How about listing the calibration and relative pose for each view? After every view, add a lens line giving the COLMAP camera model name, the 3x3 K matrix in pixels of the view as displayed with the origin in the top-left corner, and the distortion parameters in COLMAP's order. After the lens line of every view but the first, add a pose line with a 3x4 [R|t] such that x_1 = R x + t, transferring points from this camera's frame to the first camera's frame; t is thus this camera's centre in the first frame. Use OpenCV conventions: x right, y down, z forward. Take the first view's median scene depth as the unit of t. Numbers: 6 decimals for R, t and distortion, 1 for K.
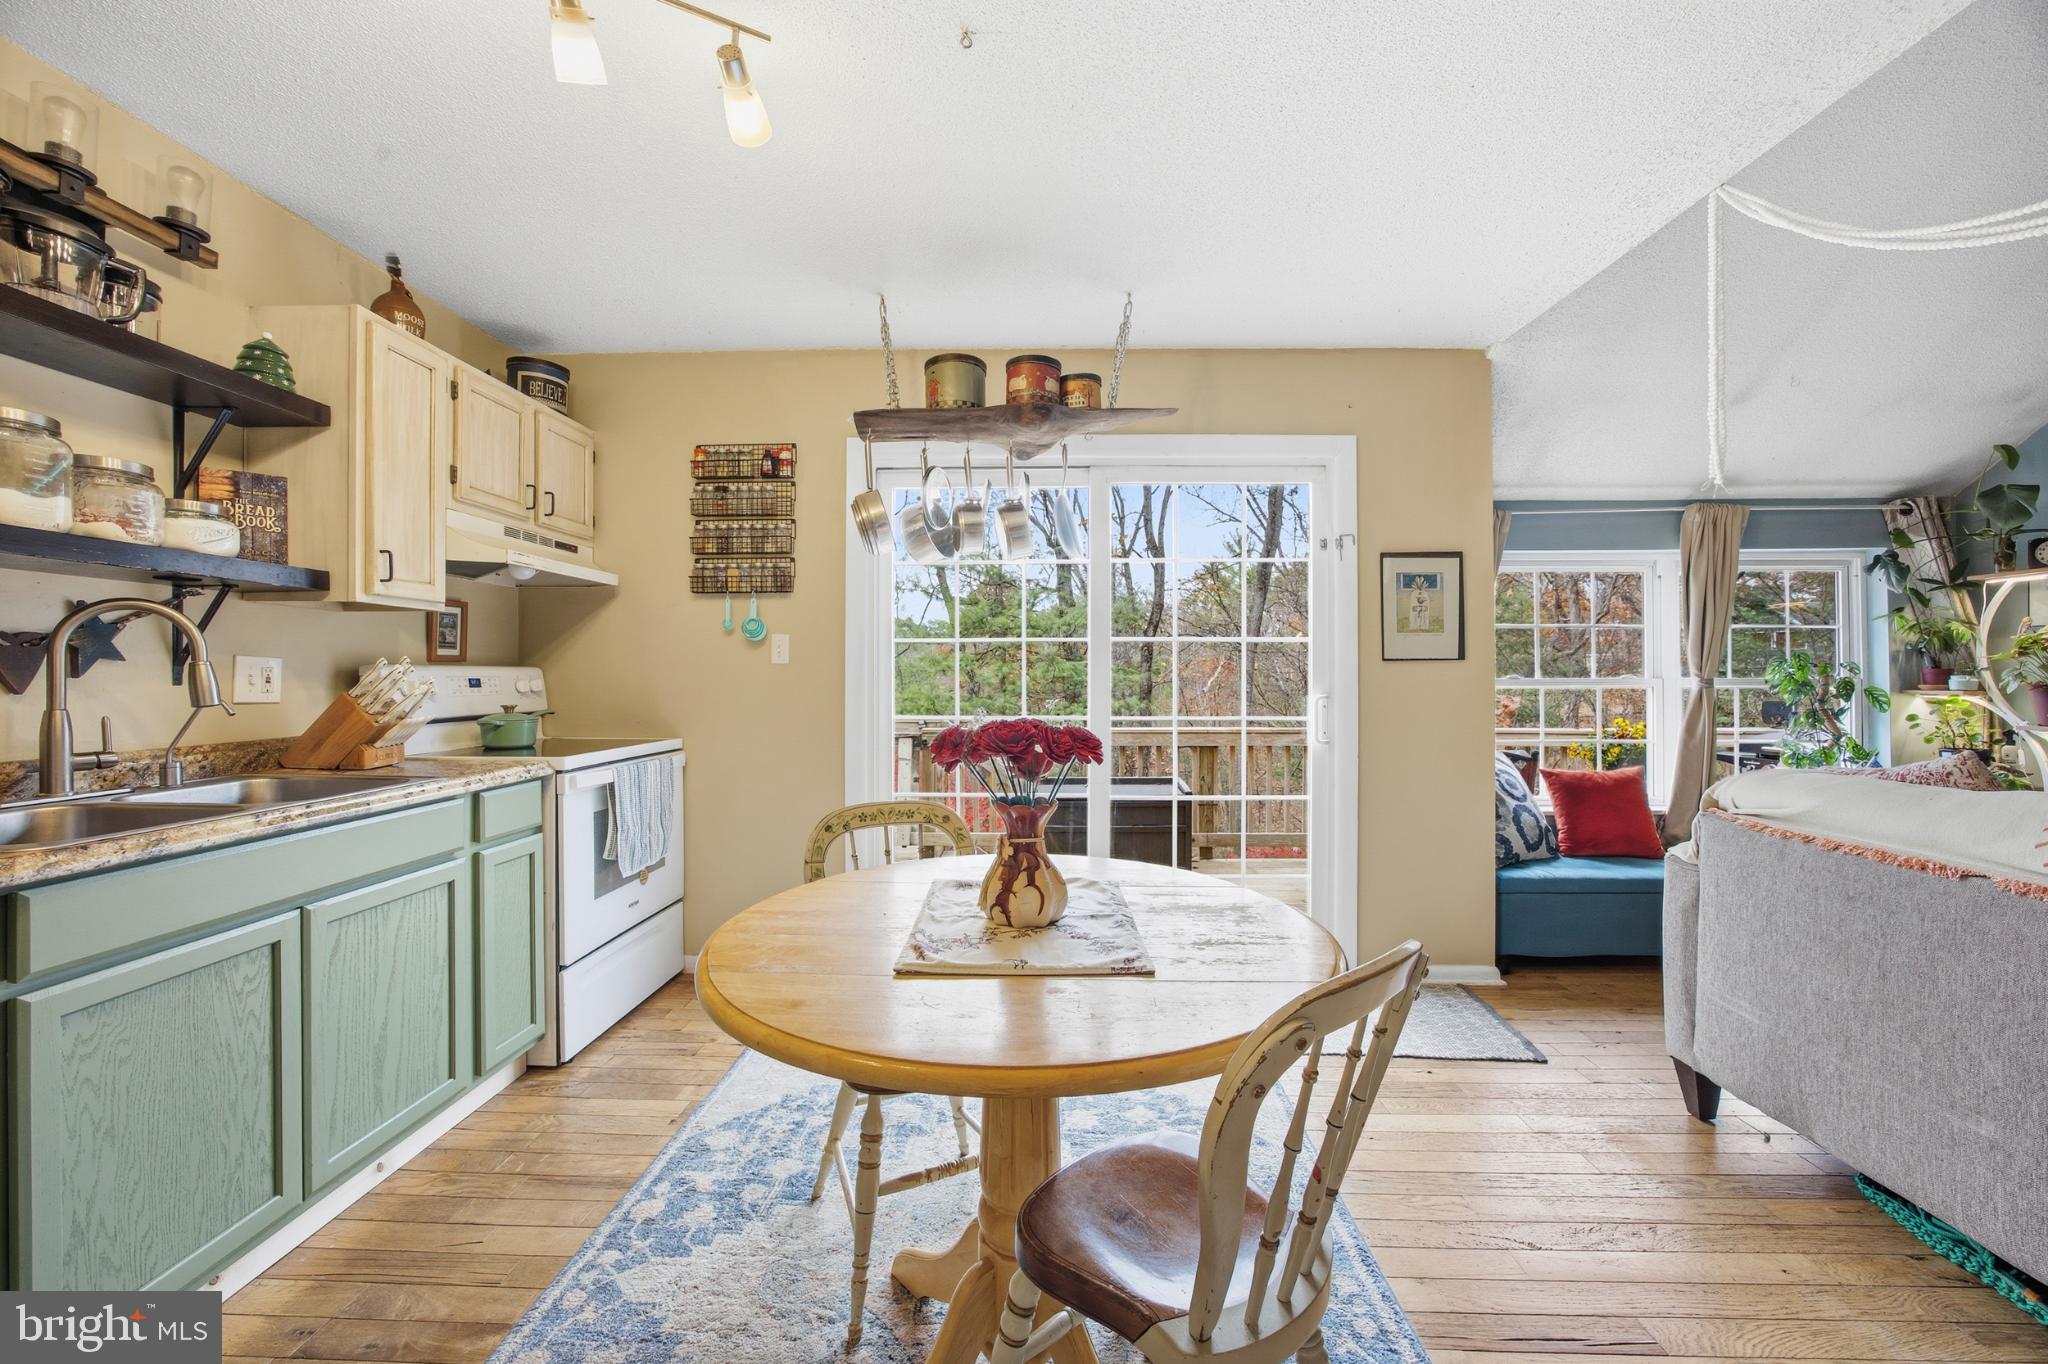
lens RADIAL K [[788.6, 0, 1024.8], [0, 788.6, 678.5], [0, 0, 1]] dist [-0.030757, 0.010521]
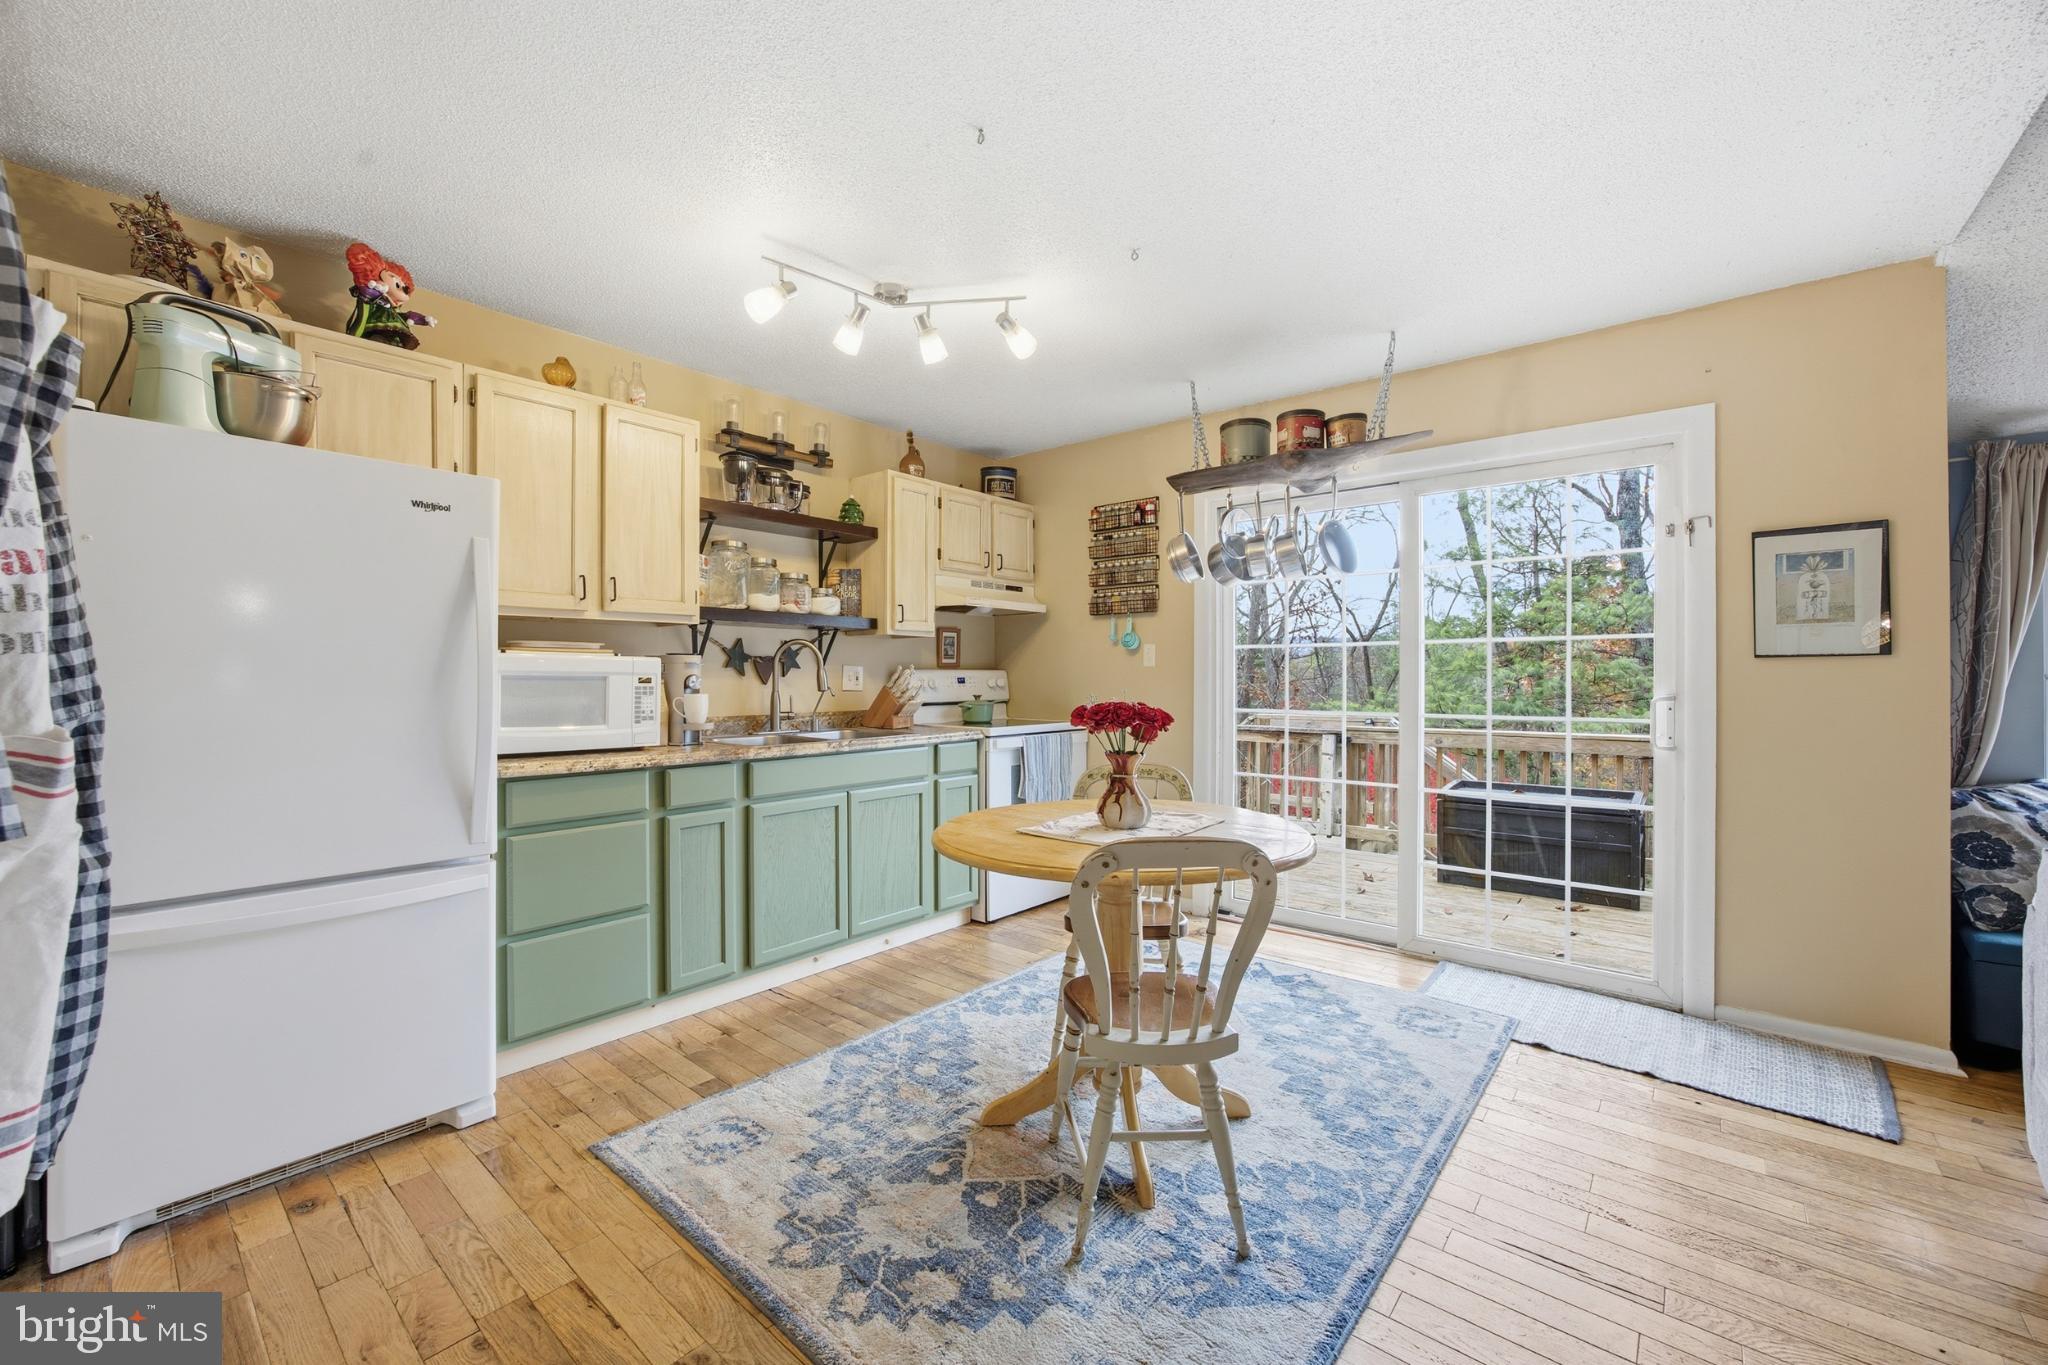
lens RADIAL K [[799.1, 0, 1027.4], [0, 799.1, 676.6], [0, 0, 1]] dist [-0.030910, 0.010594]
pose [[0.788266, -0.000565, -0.615335, 0.454266], [-0.000739, 0.999998, -0.001865, 0.000996], [0.615335, 0.001925, 0.788264, -0.222634]]
